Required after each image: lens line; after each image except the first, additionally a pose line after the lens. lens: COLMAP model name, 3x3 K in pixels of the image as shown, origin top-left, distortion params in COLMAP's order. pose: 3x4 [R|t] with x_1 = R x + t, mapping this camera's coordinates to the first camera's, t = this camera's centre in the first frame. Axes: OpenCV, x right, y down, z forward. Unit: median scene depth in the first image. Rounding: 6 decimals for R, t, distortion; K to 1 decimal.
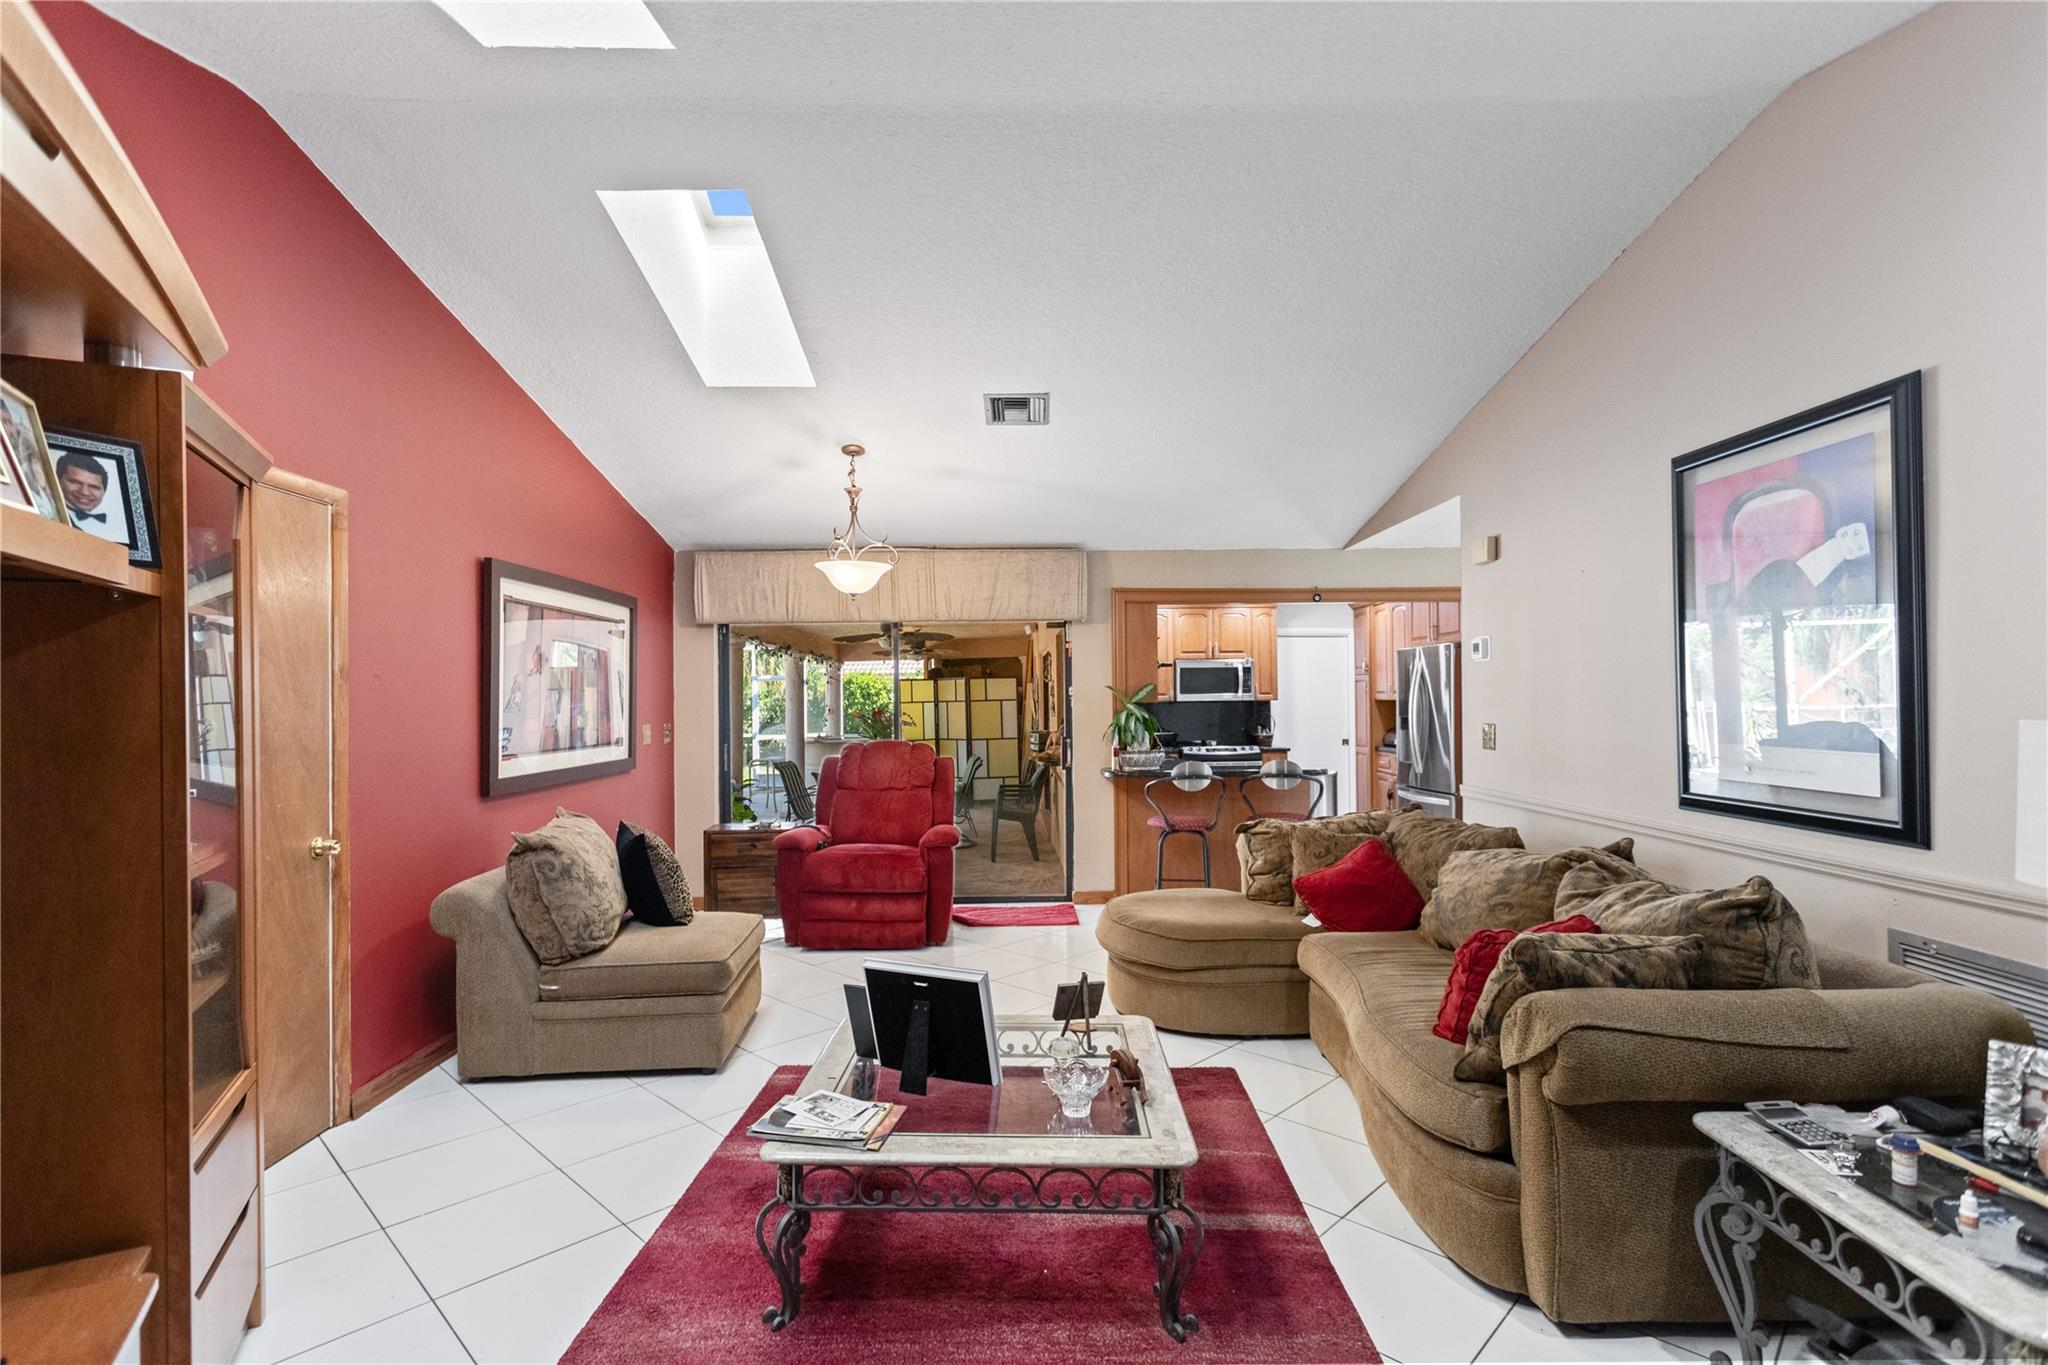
lens RADIAL K [[960.6, 0, 1024.0], [0, 960.6, 682.5], [0, 0, 1]] dist [0.002985, 0.000498]
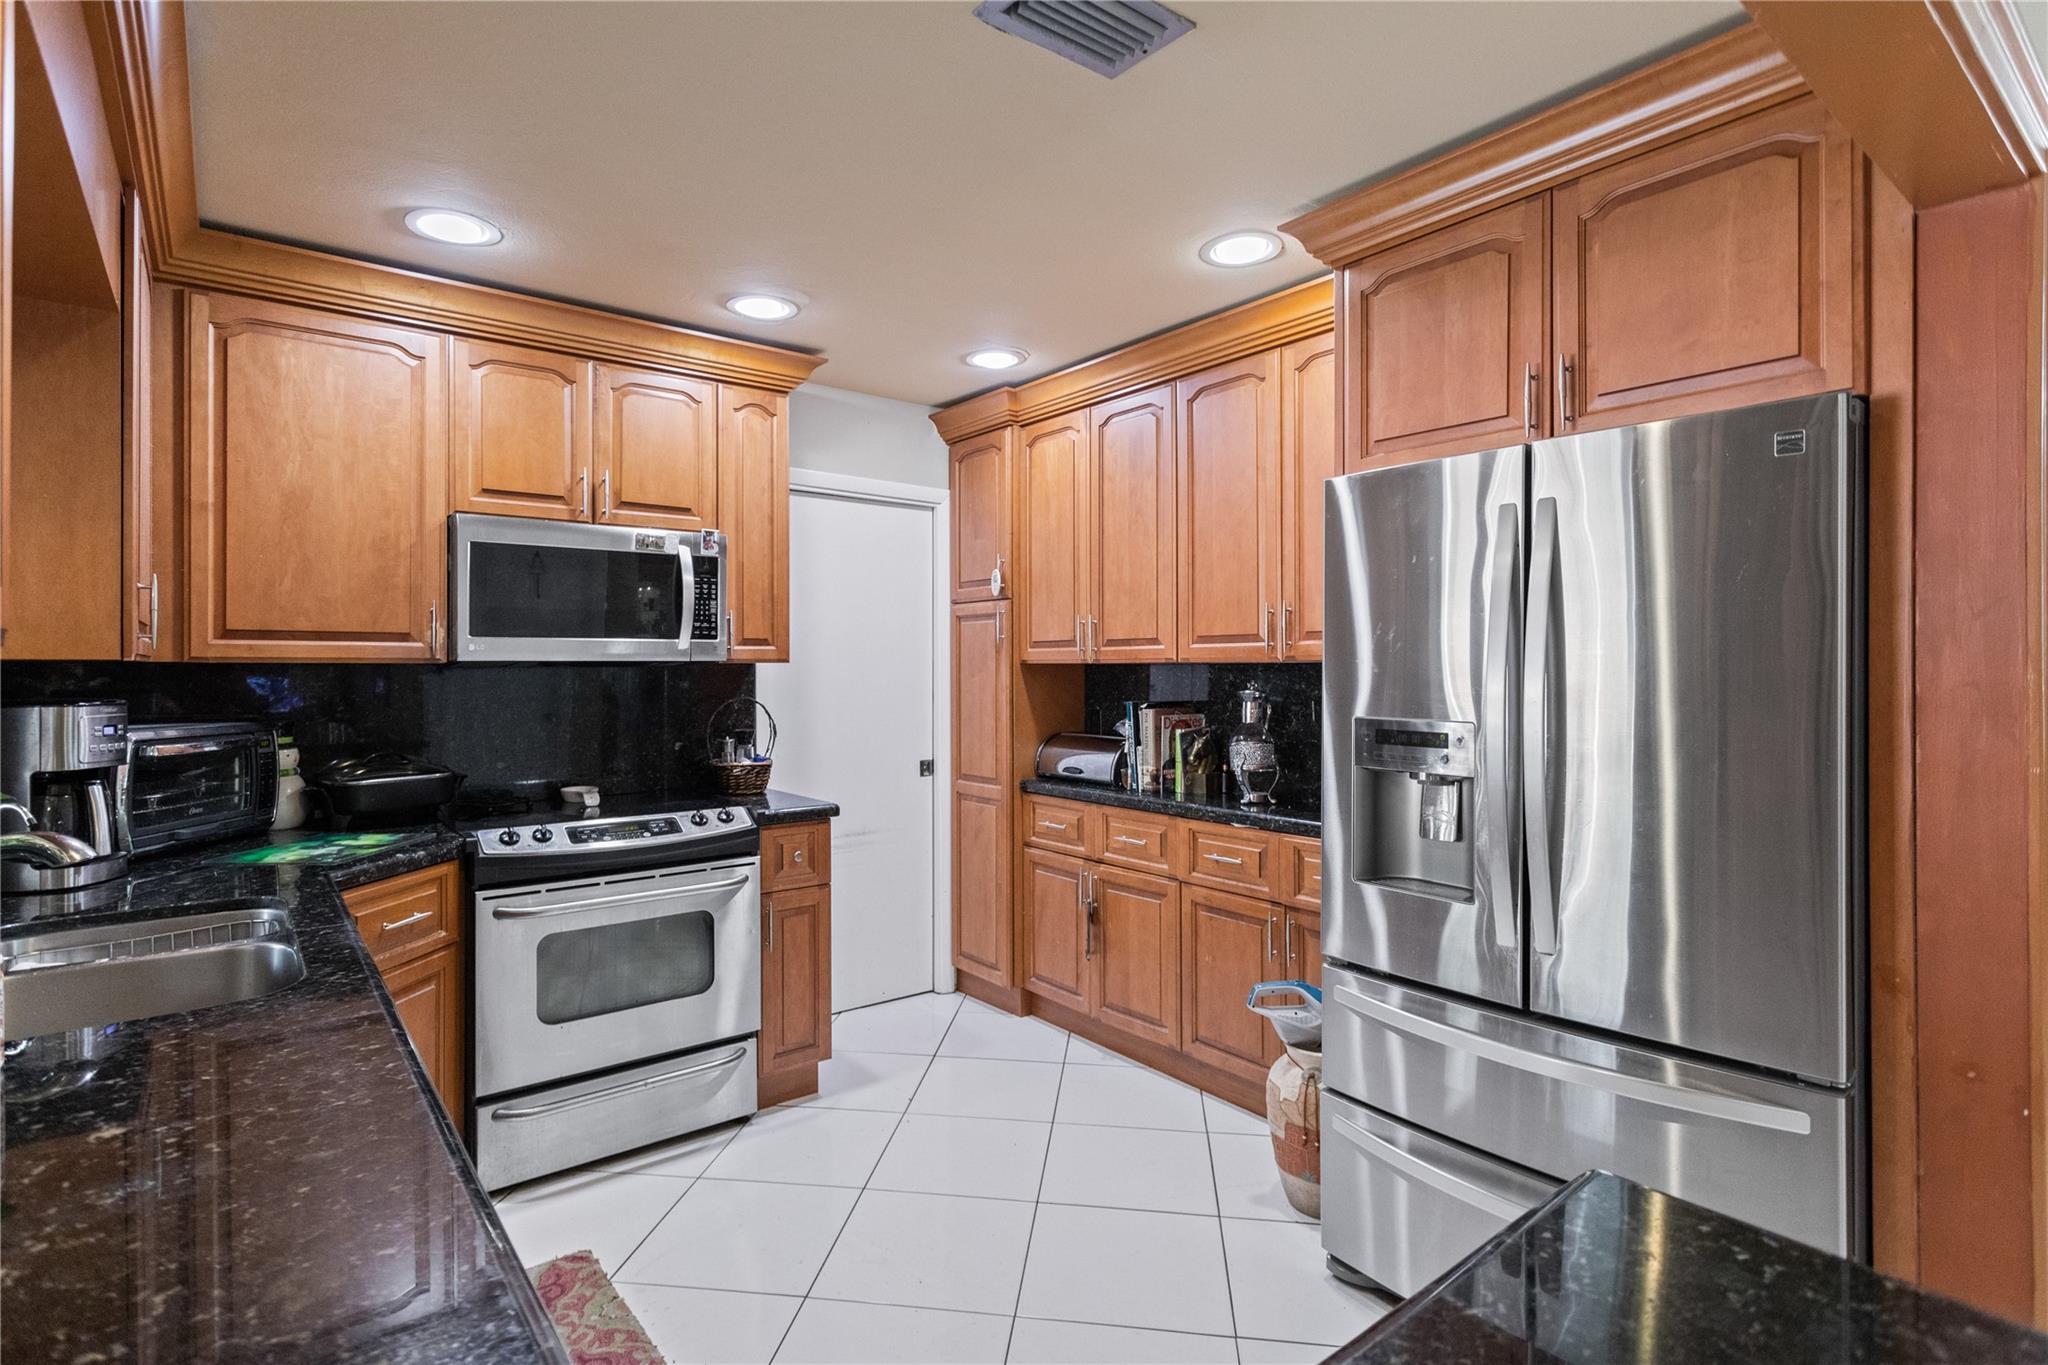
lens RADIAL K [[1002.0, 0, 1007.0], [0, 1002.0, 658.4], [0, 0, 1]] dist [0.002439, 0.000812]
pose [[0.803868, 0.011968, 0.594687, 0.114374], [-0.014815, 0.999890, -0.000097, 0.016063], [-0.594623, -0.008732, 0.803958, 0.670764]]
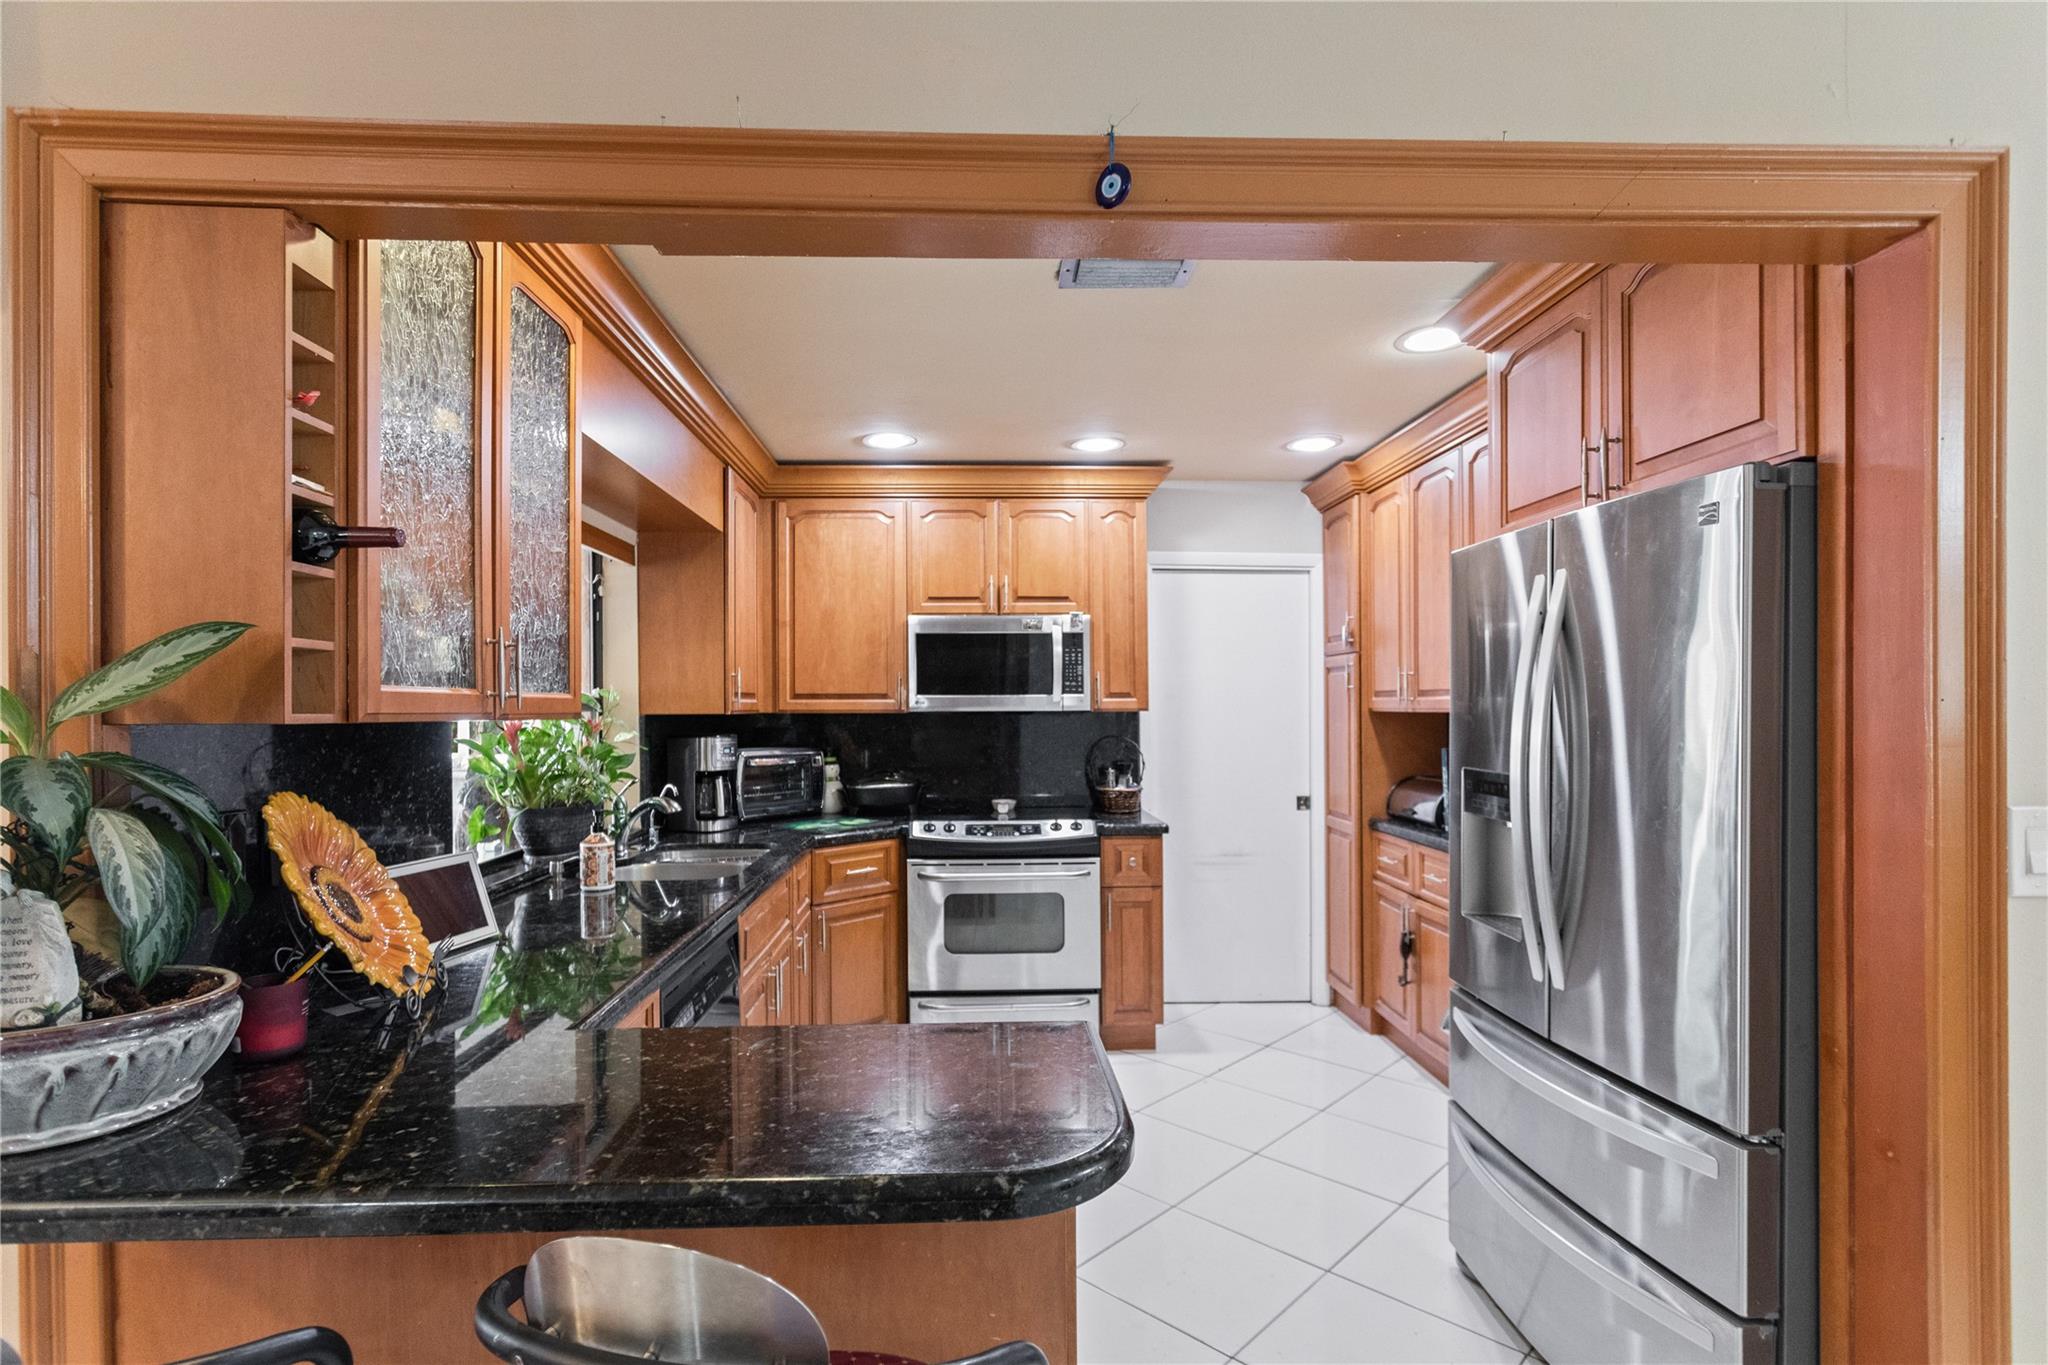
lens RADIAL K [[983.0, 0, 997.3], [0, 983.0, 700.8], [0, 0, 1]] dist [-0.003355, 0.000089]
pose [[0.999951, 0.004404, 0.008909, 0.193567], [-0.004509, 0.999920, 0.011797, 0.009042], [-0.008856, -0.011837, 0.999891, 0.559914]]
